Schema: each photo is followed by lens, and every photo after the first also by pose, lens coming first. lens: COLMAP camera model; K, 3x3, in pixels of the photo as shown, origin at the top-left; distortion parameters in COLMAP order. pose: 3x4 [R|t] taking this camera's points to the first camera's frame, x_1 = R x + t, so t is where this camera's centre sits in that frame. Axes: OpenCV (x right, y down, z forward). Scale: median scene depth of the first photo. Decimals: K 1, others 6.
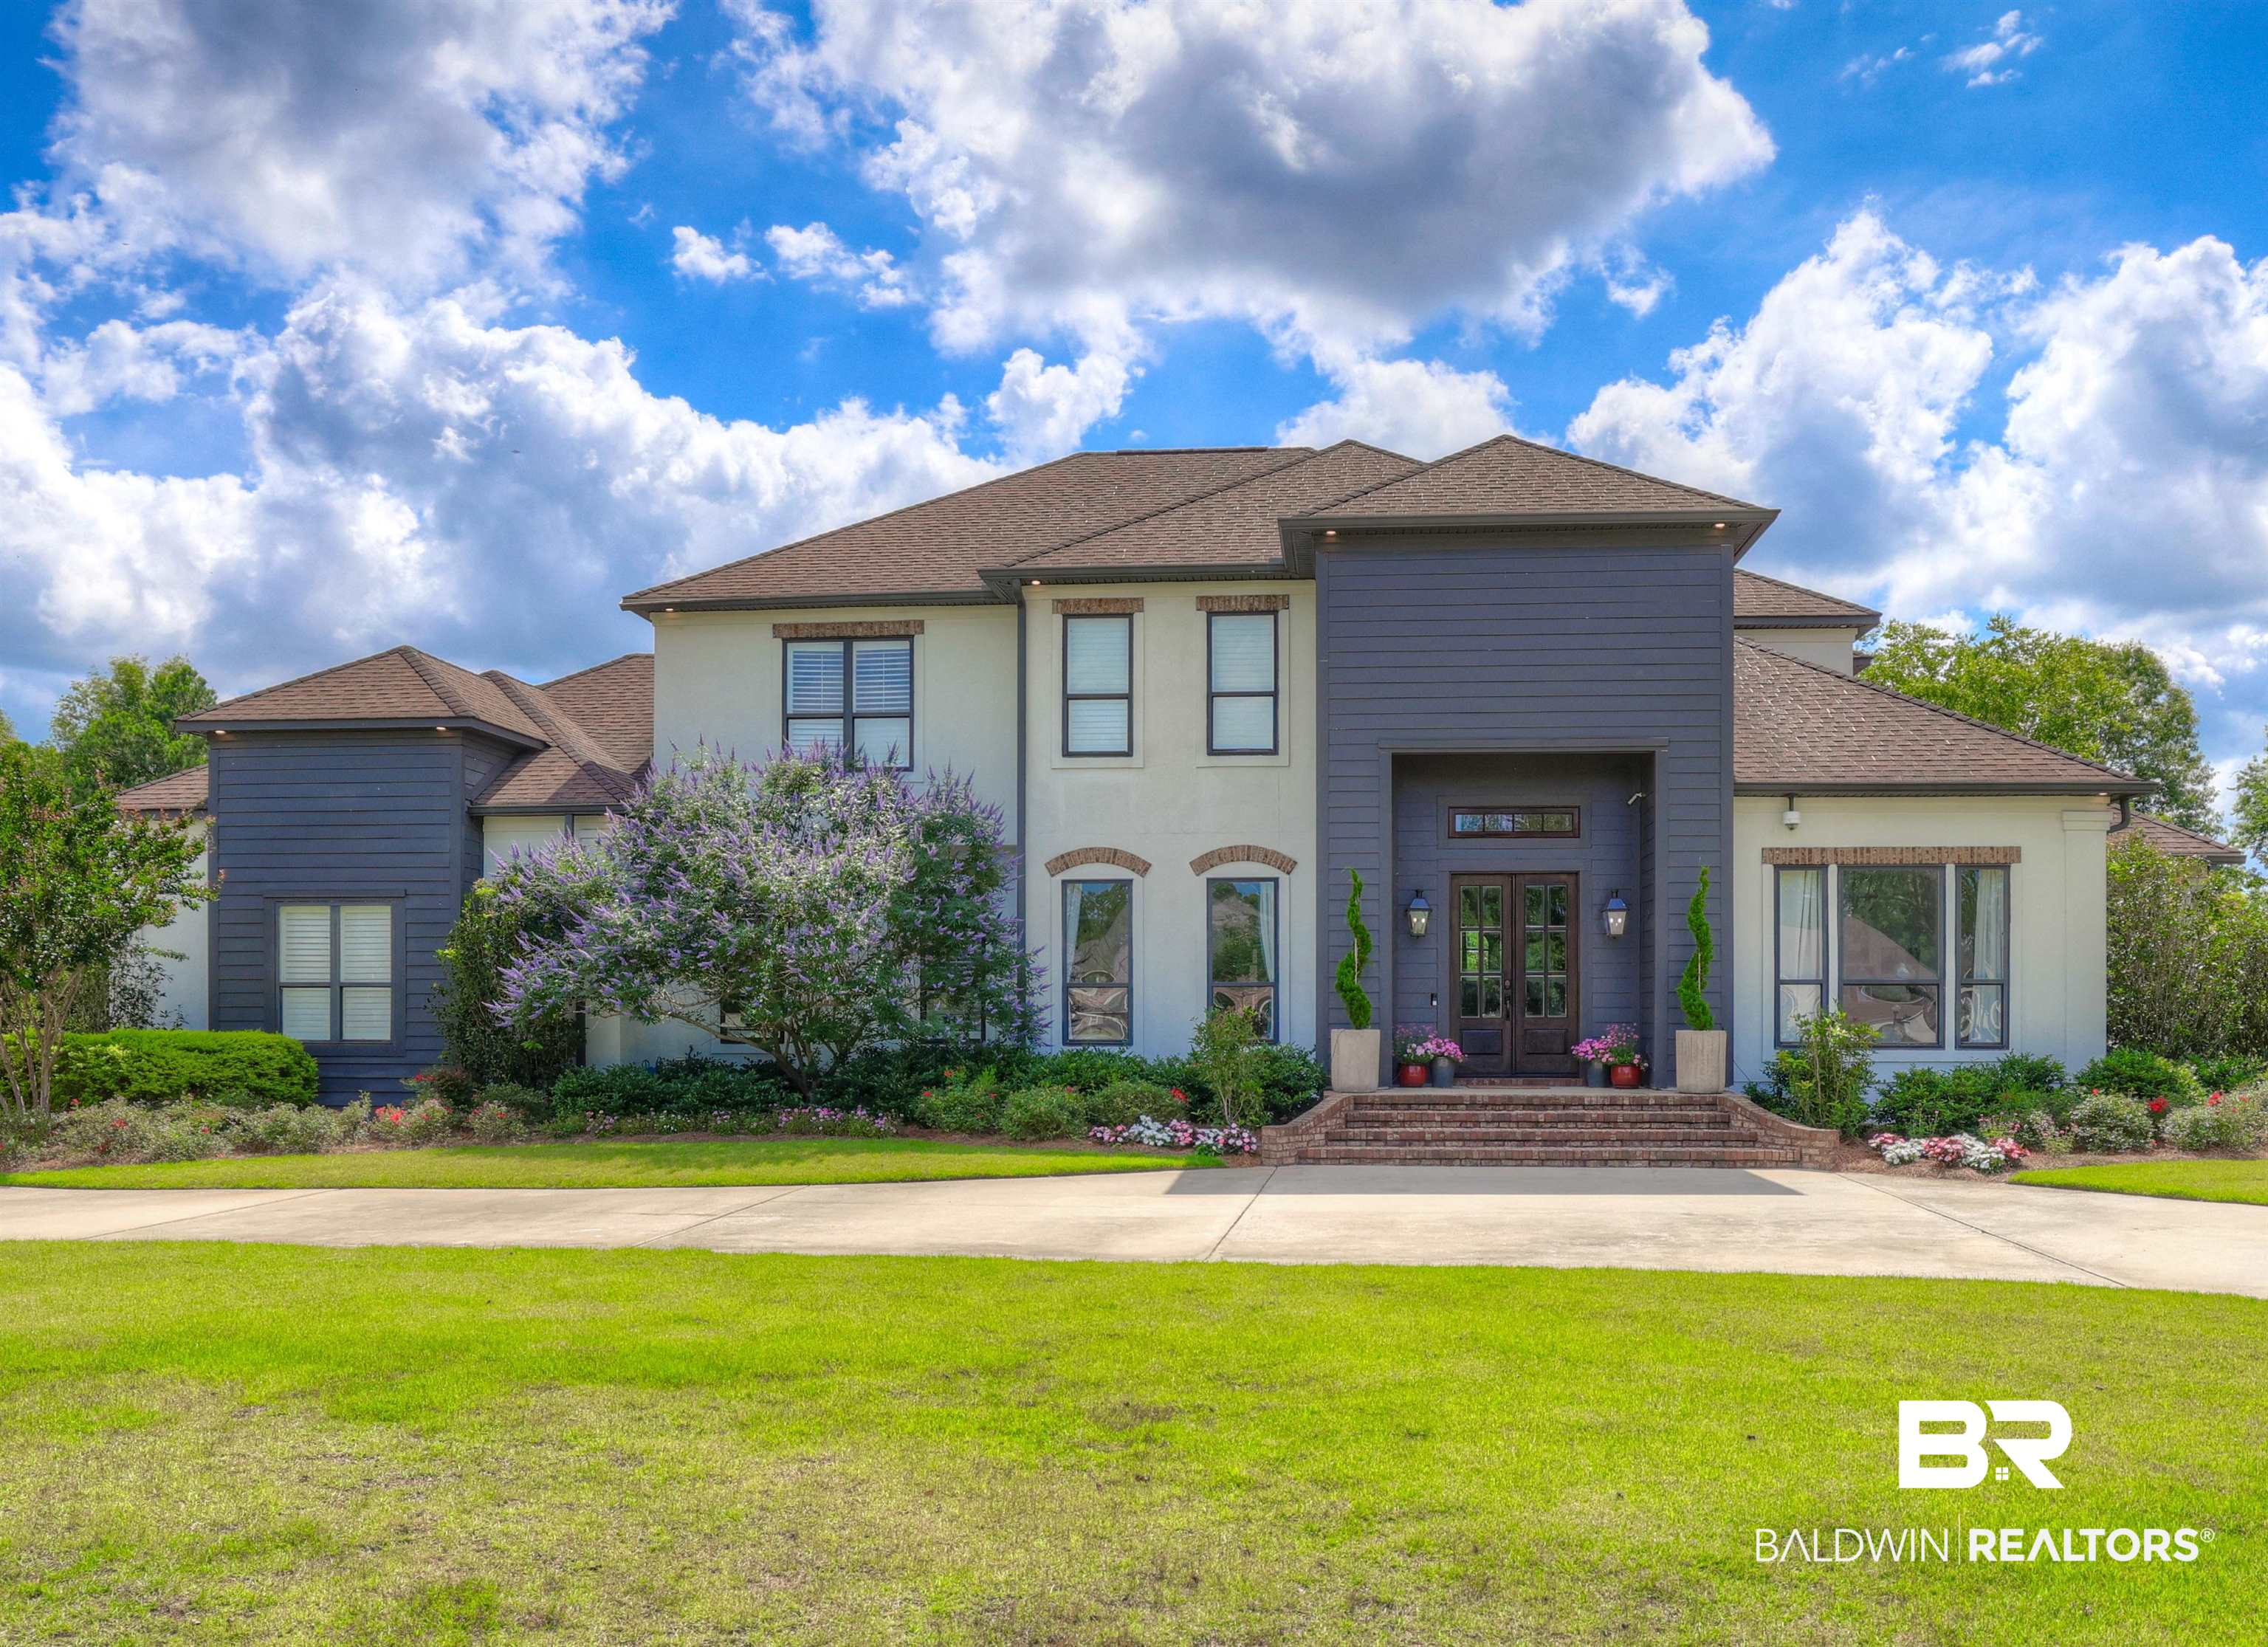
lens RADIAL K [[1766.5, 0, 1192.8], [0, 1766.5, 1032.8], [0, 0, 1]] dist [-0.035273, -0.007595]
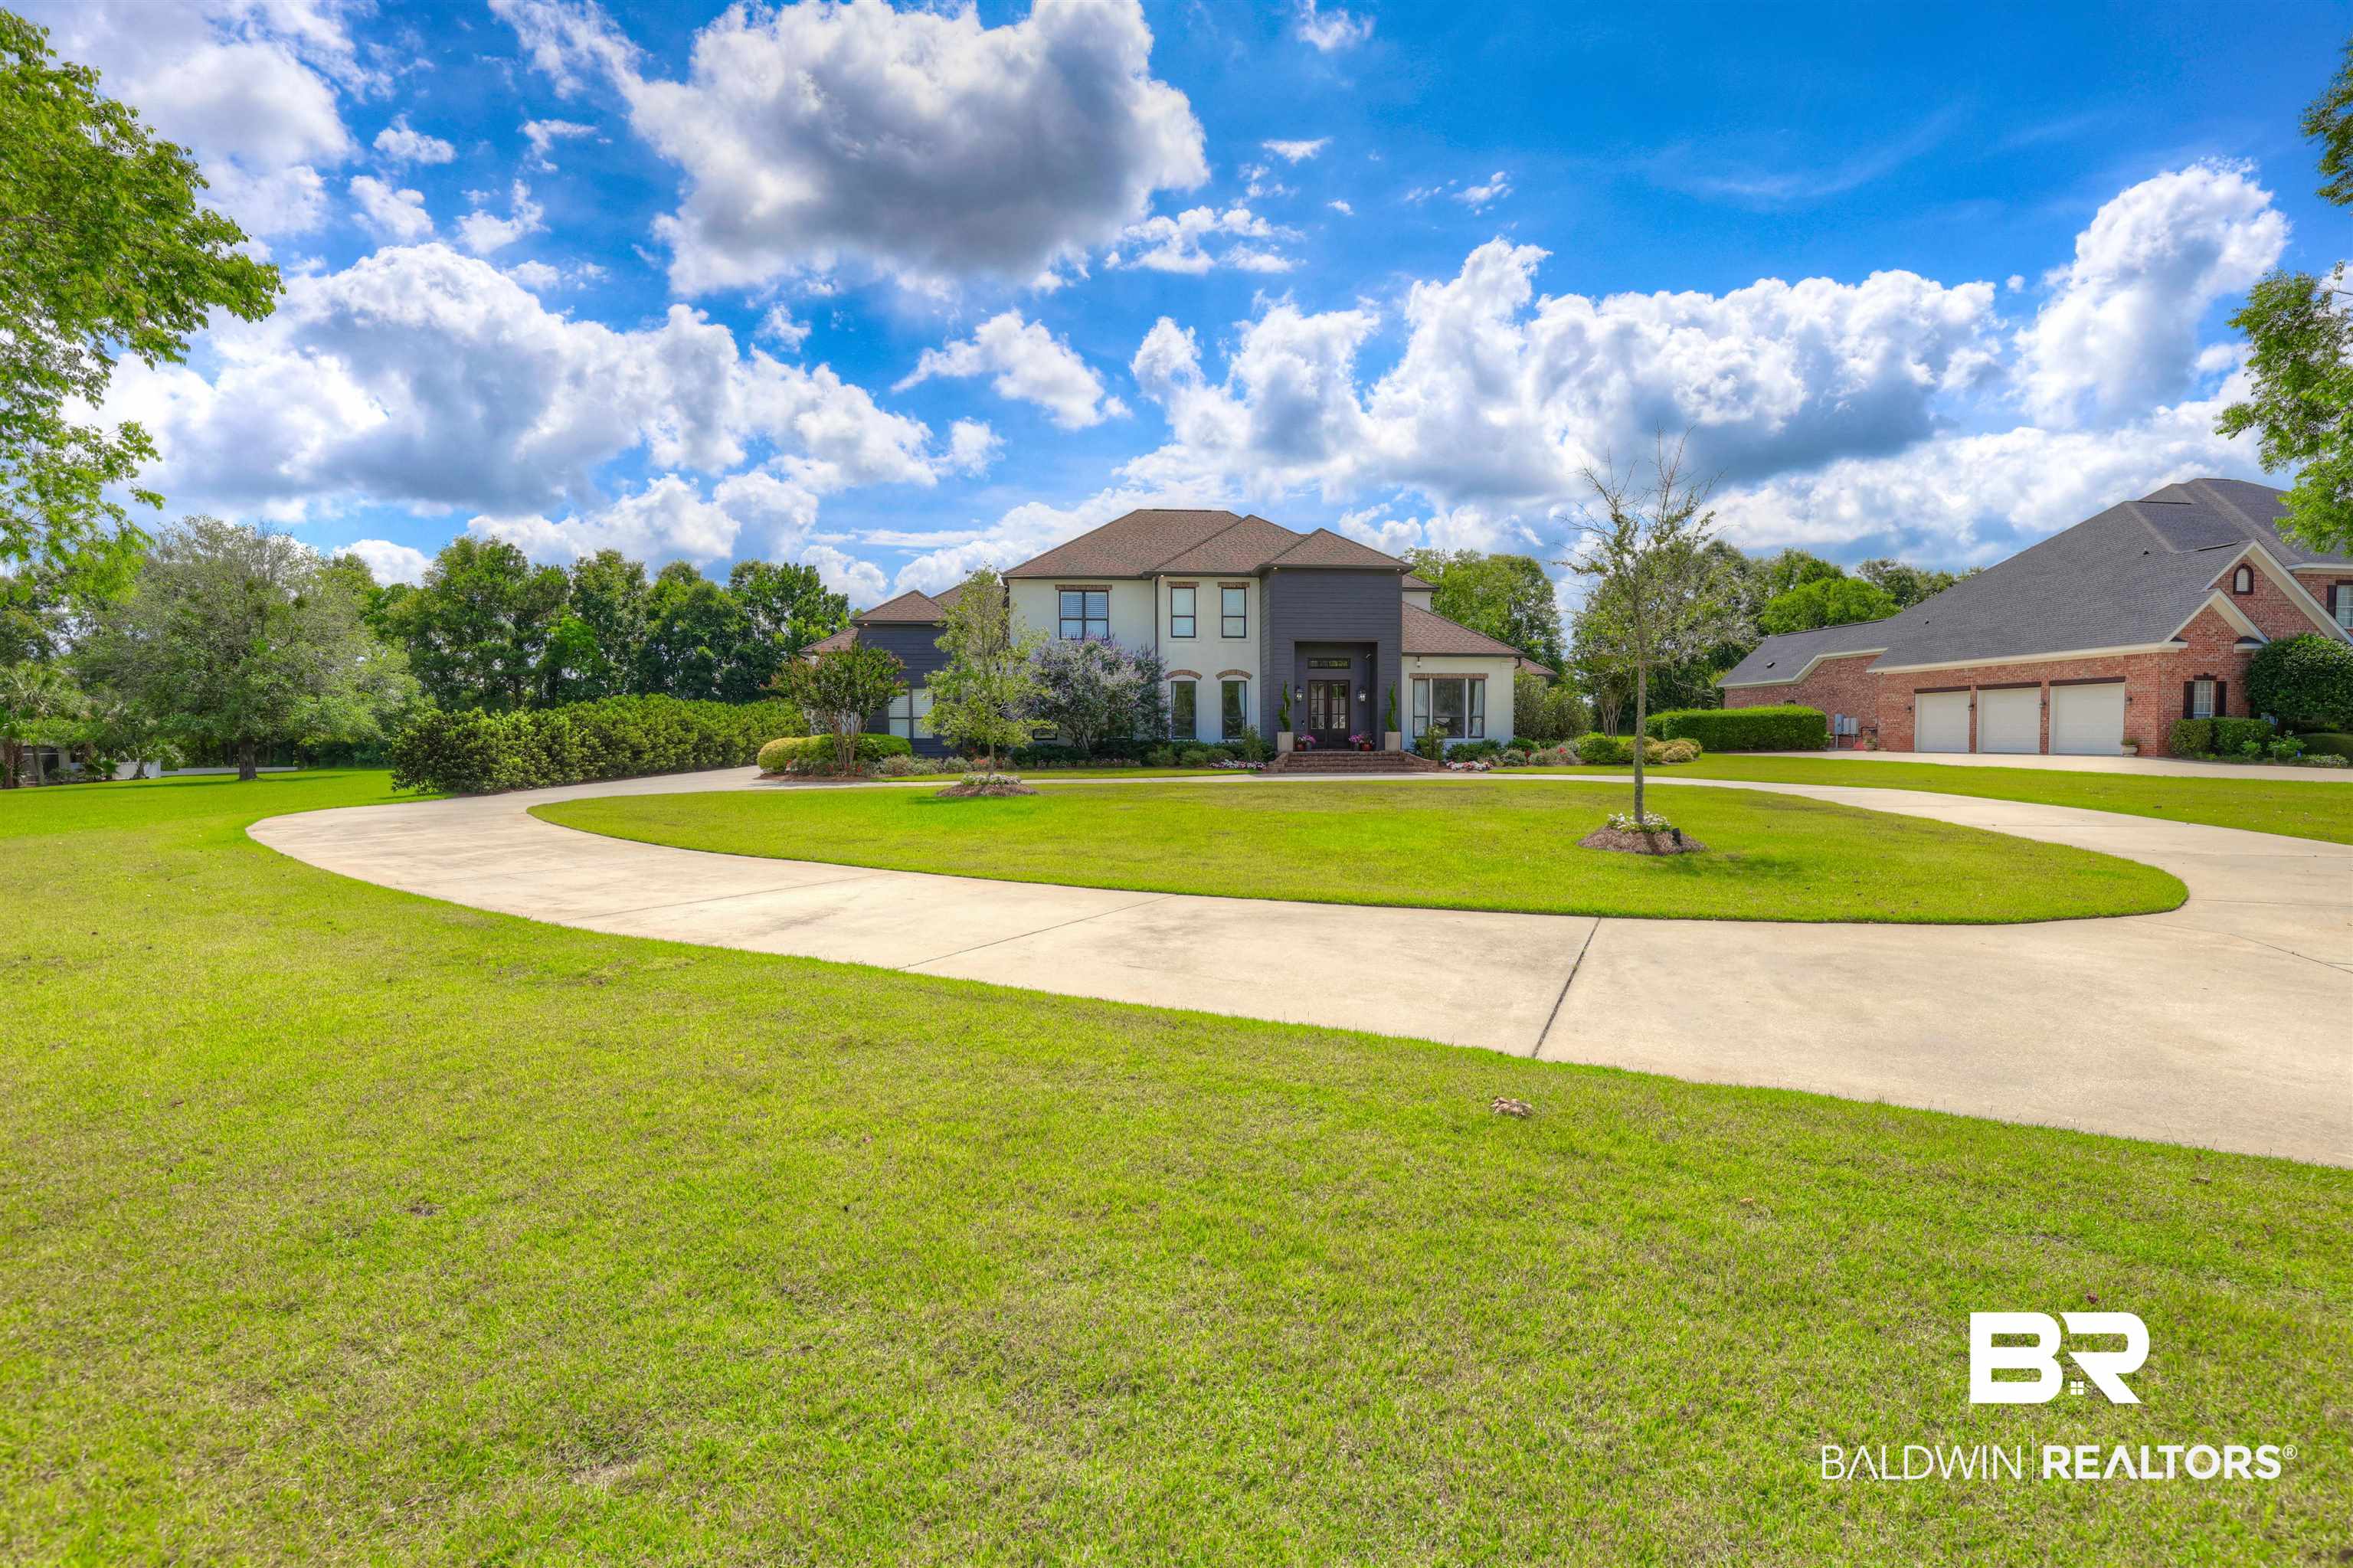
lens RADIAL K [[1086.7, 0, 1189.2], [0, 1086.7, 783.9], [0, 0, 1]] dist [-0.030206, 0.001088]
pose [[0.981959, -0.012143, 0.188702, -0.420039], [0.006902, 0.999573, 0.028406, 0.032798], [-0.188966, -0.026591, 0.981623, -0.806615]]
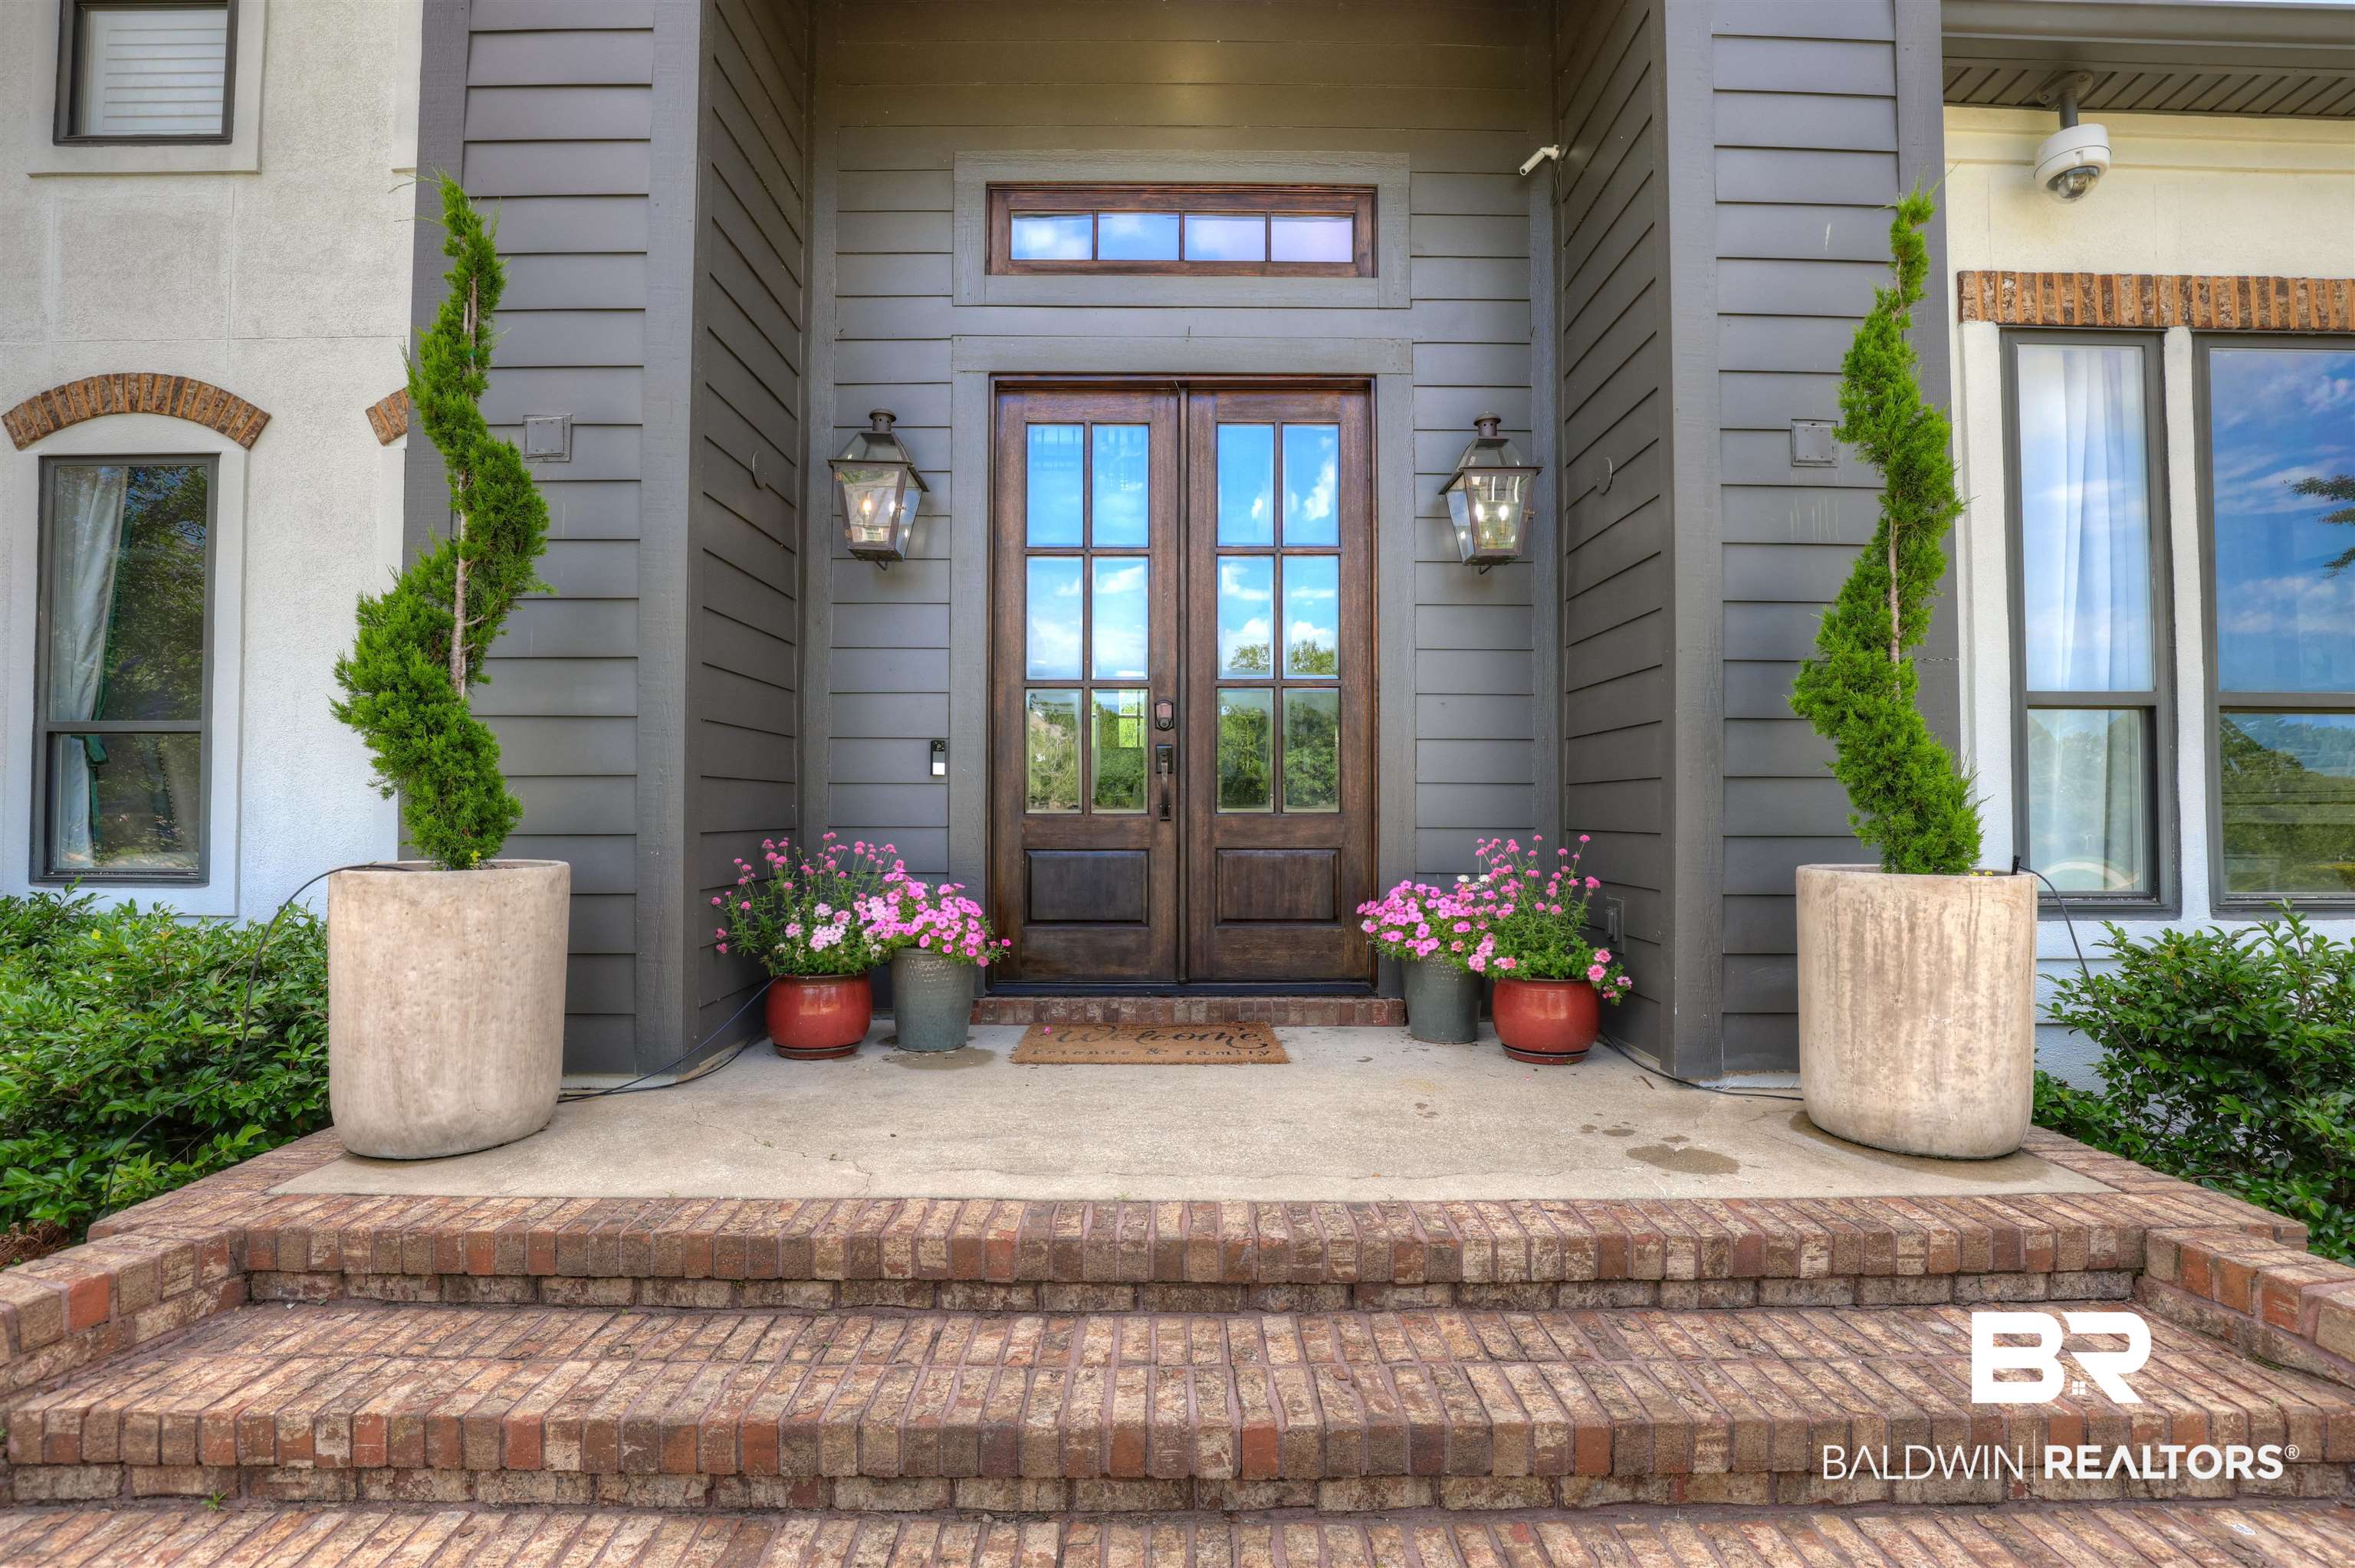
lens RADIAL K [[1106.1, 0, 1182.5], [0, 1106.1, 793.9], [0, 0, 1]] dist [-0.044504, 0.012736]
pose [[0.995853, 0.004458, 0.090867, 0.171309], [-0.001746, 0.999551, -0.029906, -0.006686], [-0.090960, 0.029623, 0.995414, 0.832912]]
